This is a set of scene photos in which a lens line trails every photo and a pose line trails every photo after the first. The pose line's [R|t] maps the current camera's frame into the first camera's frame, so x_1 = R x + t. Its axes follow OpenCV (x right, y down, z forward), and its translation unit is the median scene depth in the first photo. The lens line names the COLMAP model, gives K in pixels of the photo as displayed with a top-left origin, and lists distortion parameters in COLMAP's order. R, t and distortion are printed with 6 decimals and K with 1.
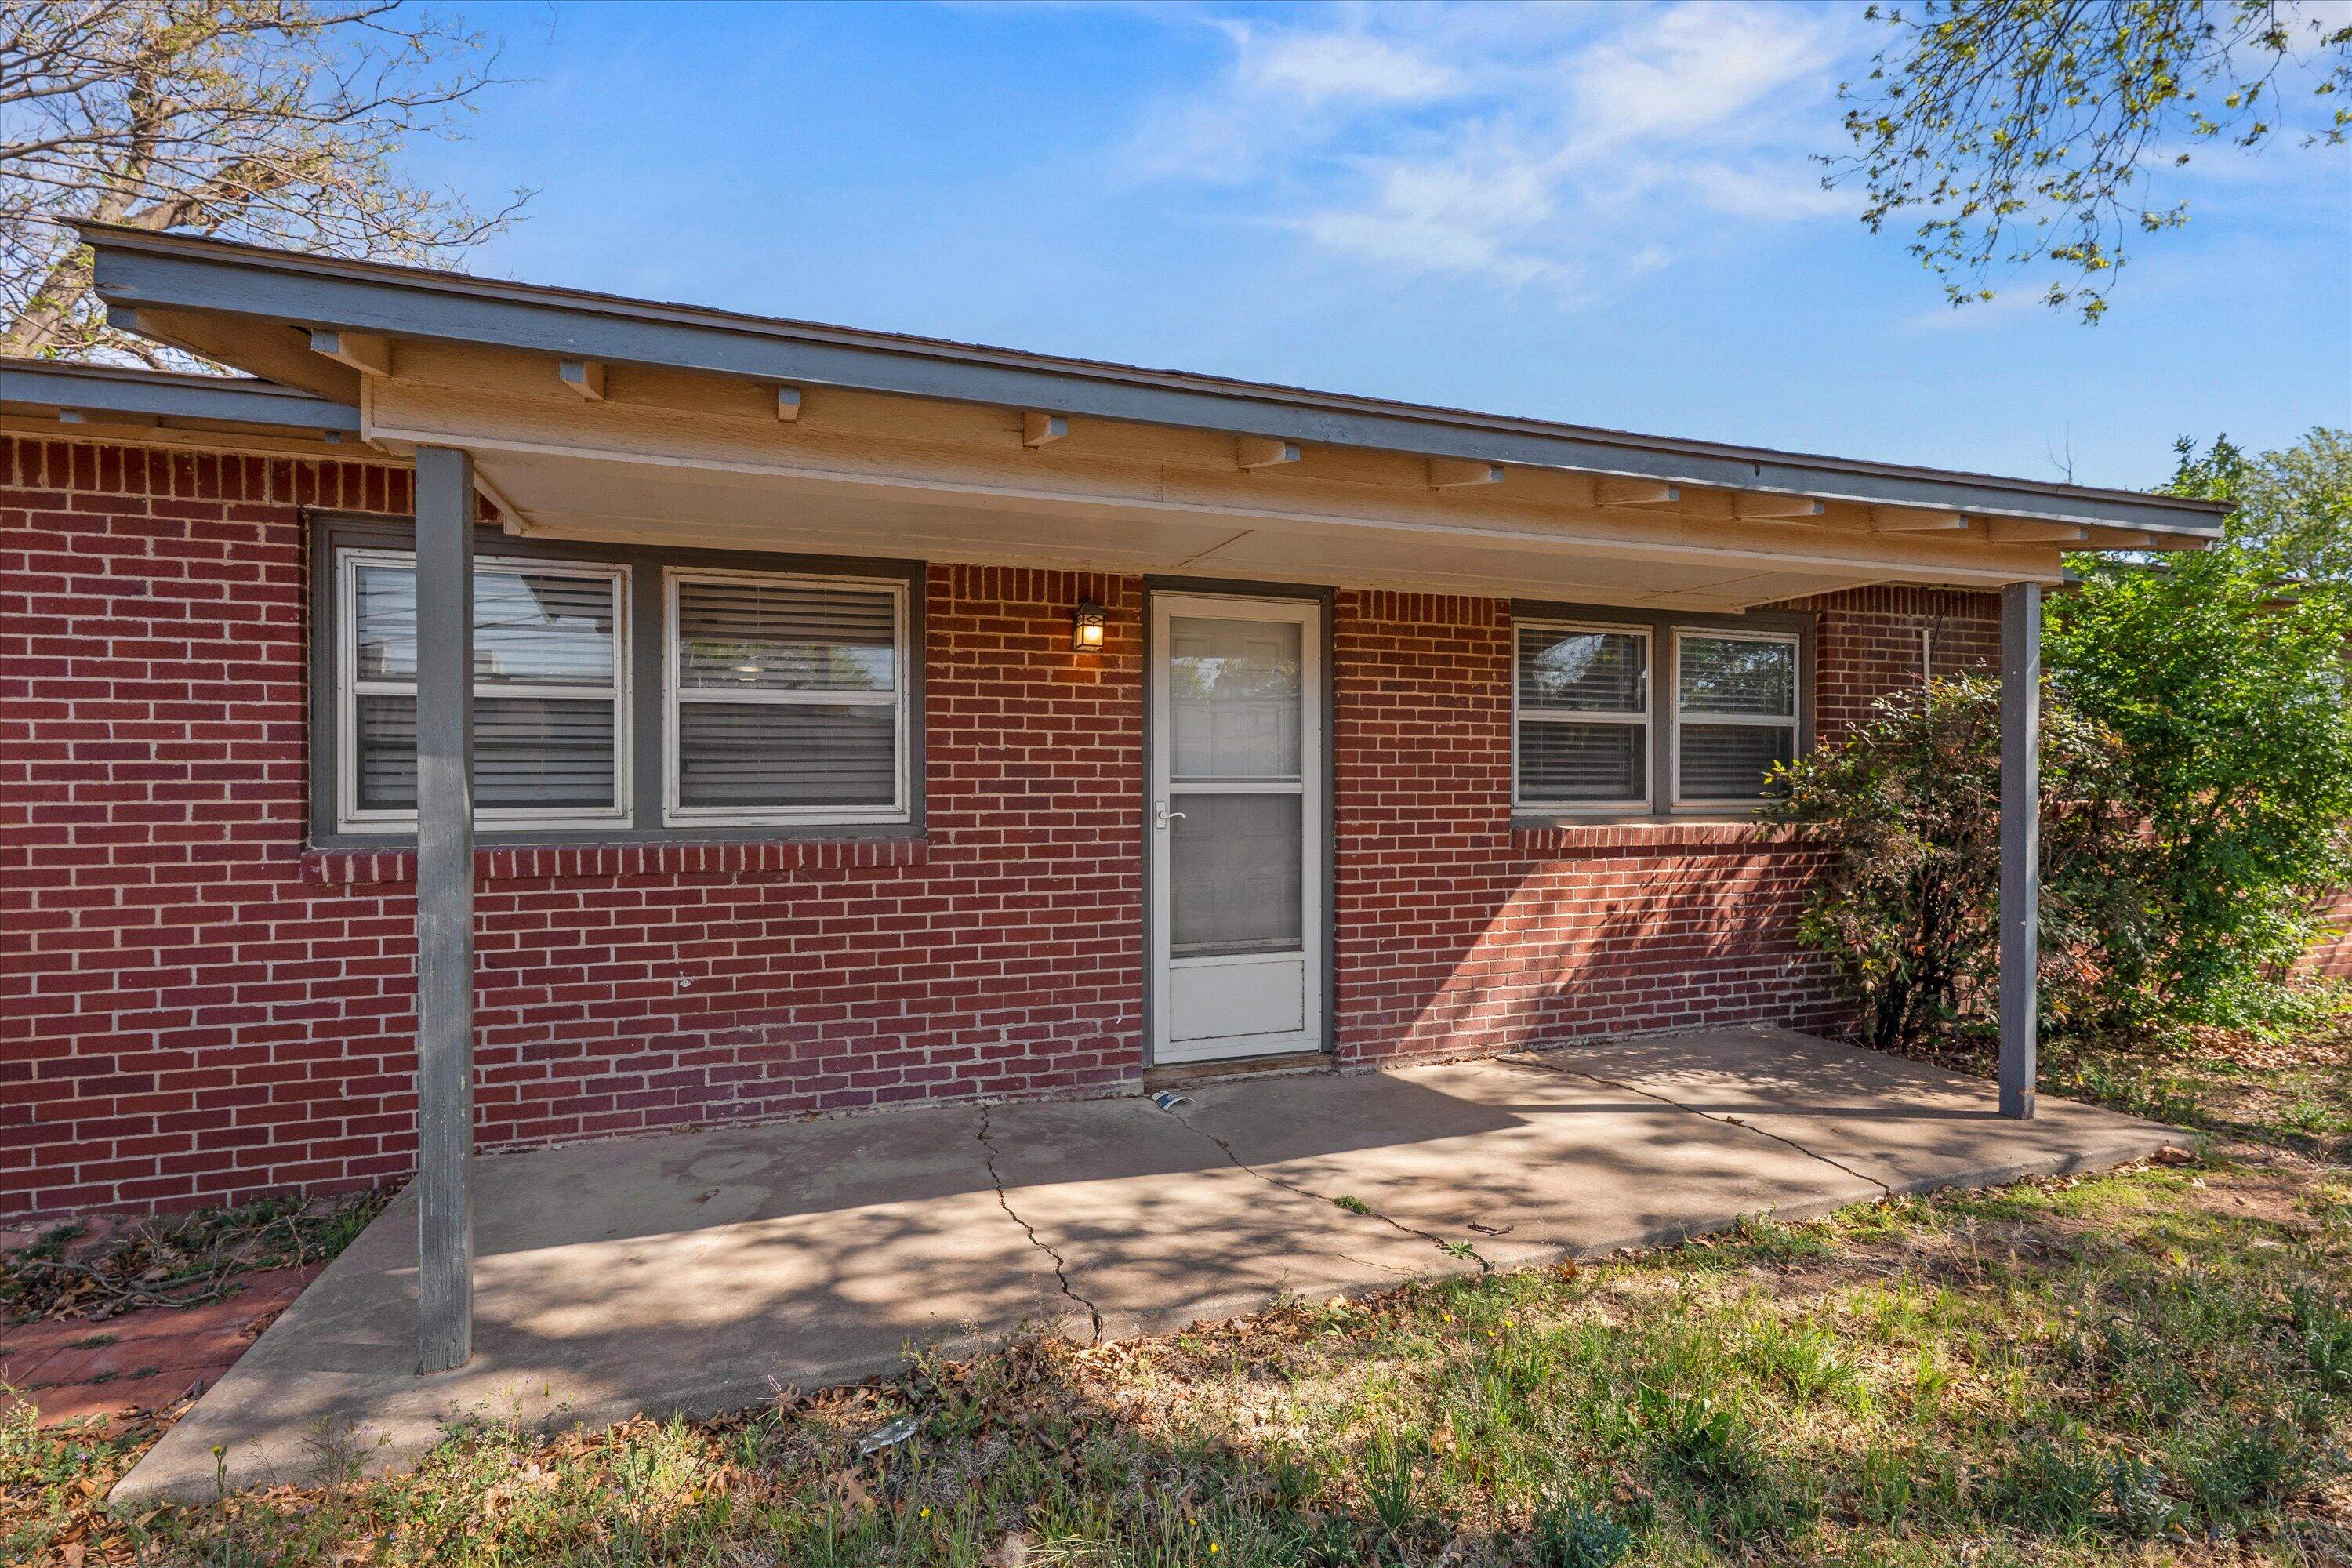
lens RADIAL K [[1107.7, 0, 1166.5], [0, 1107.7, 780.1], [0, 0, 1]] dist [0.002864, 0.000173]
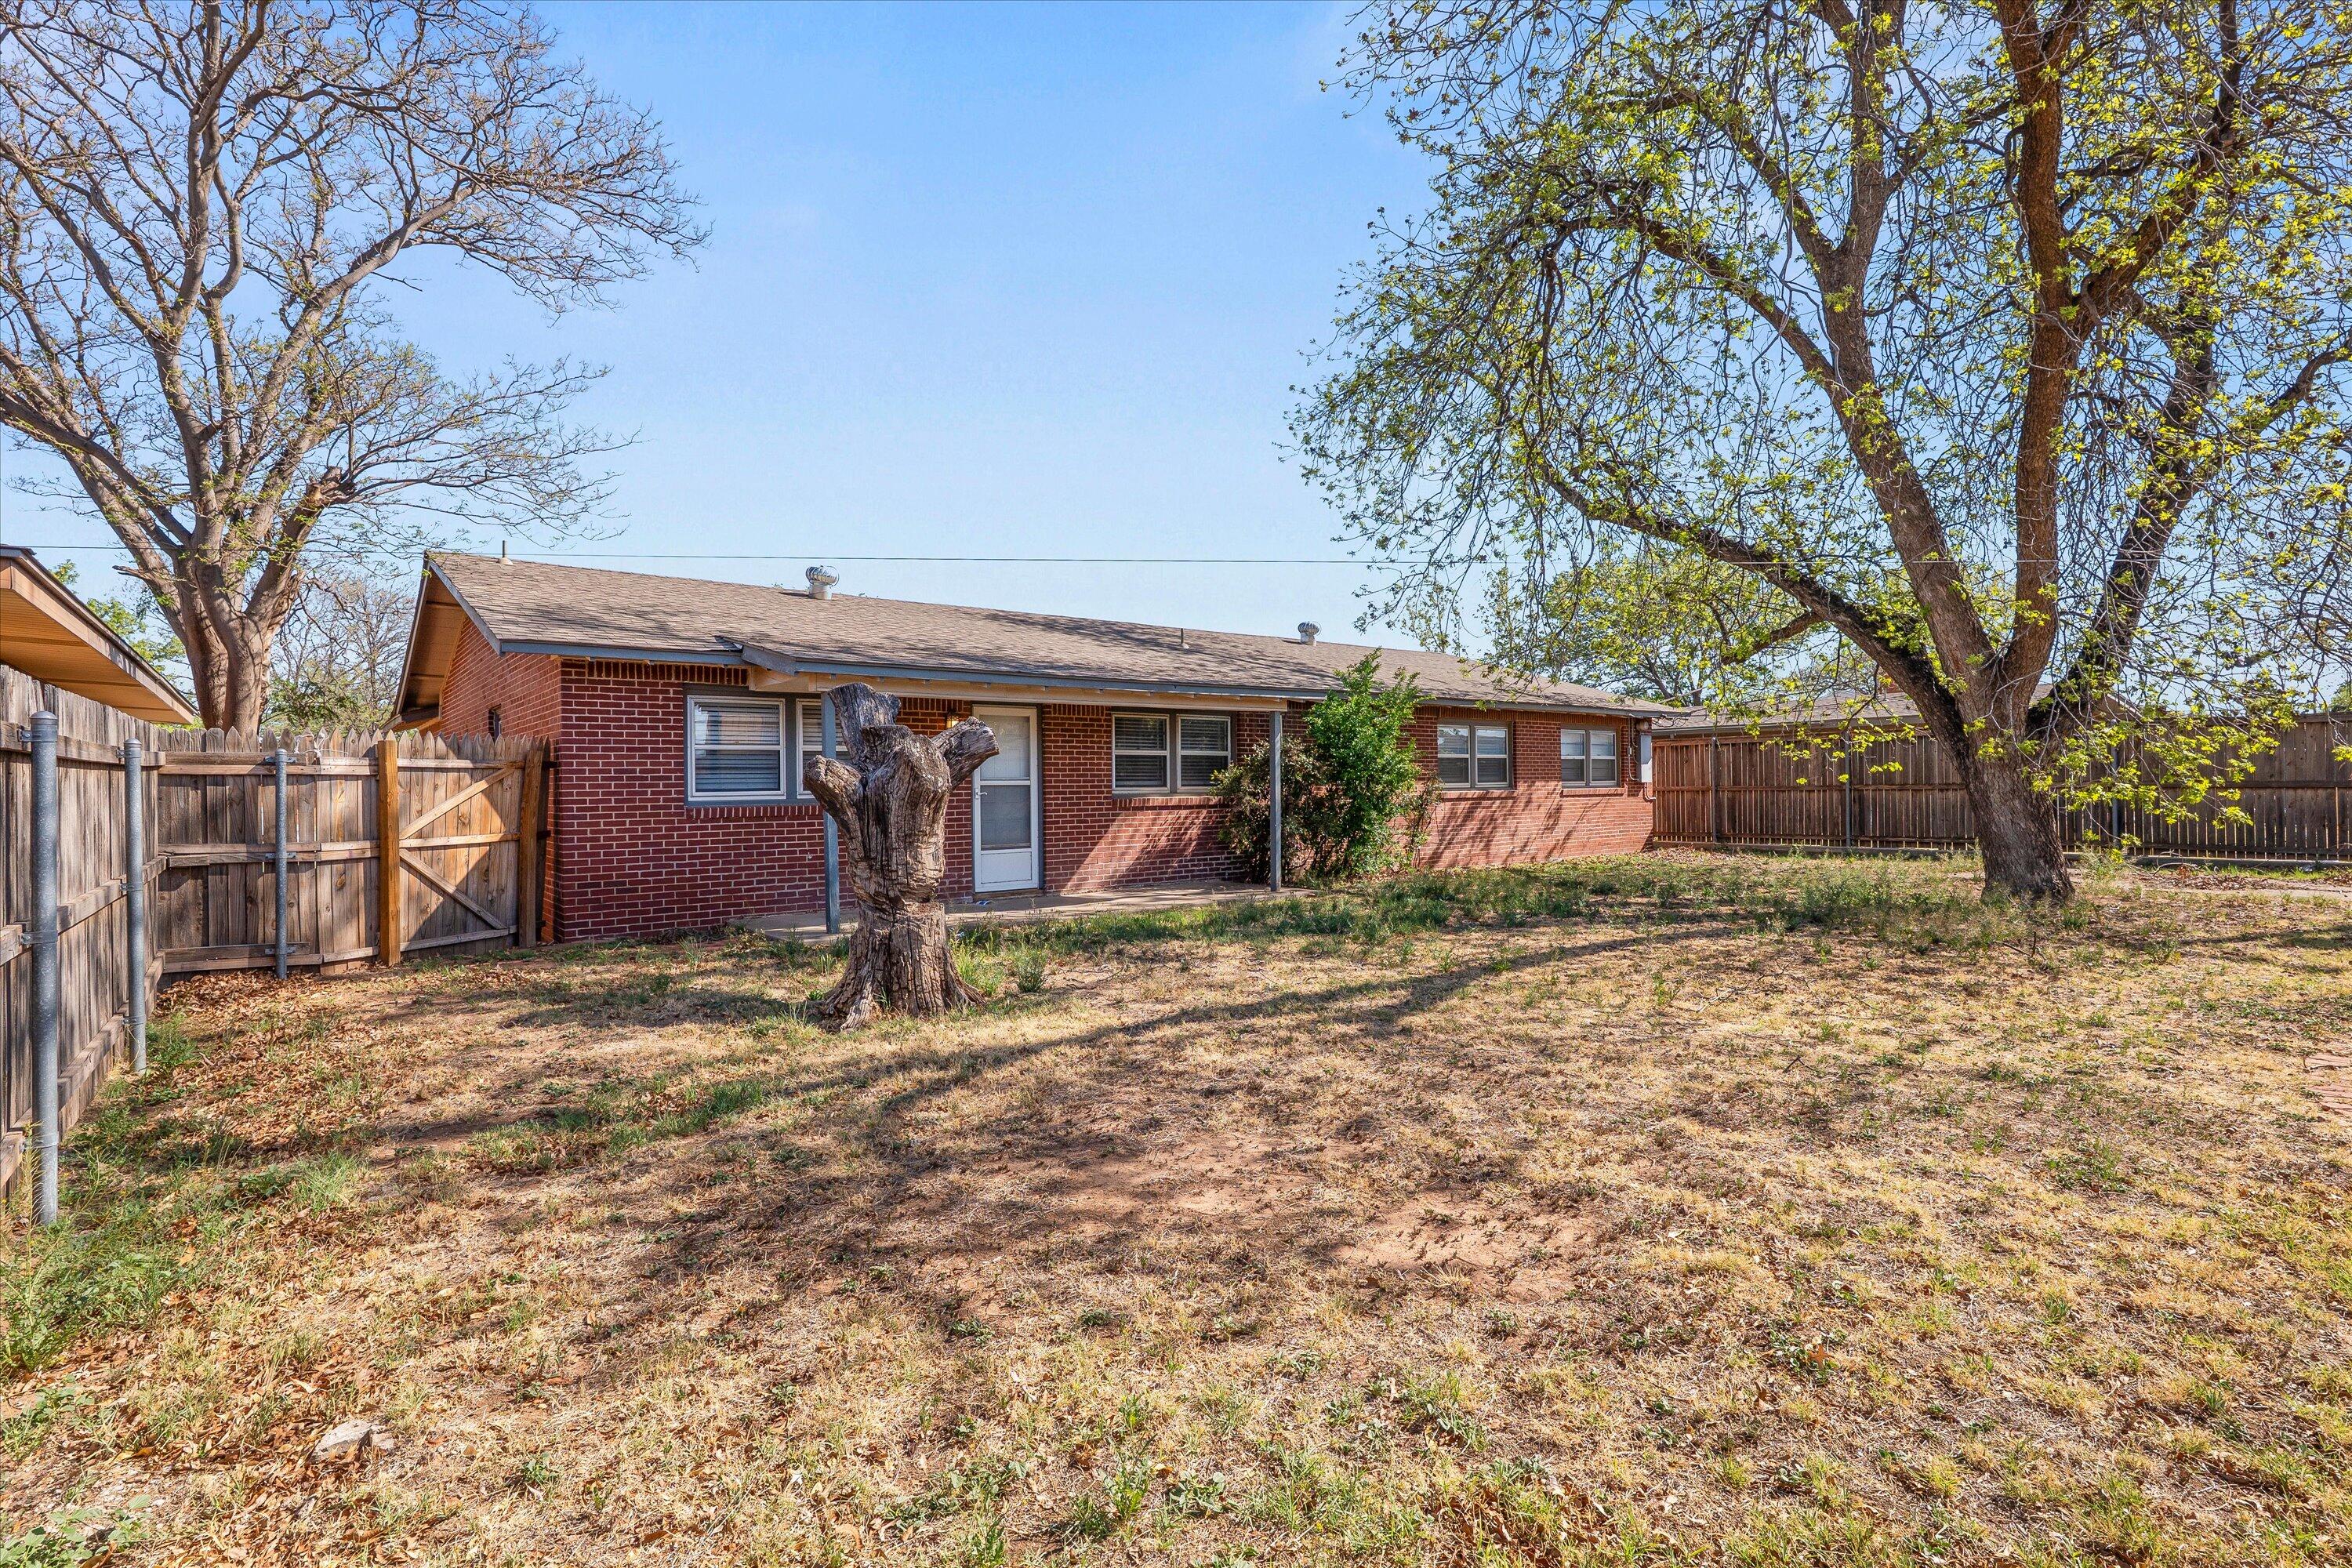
lens RADIAL K [[1107.7, 0, 1166.5], [0, 1107.7, 780.1], [0, 0, 1]] dist [0.002864, 0.000173]
pose [[0.948213, -0.005491, 0.317589, -0.352204], [0.005163, 0.999985, 0.001876, -0.001621], [-0.317594, -0.000139, 0.948227, -1.357344]]
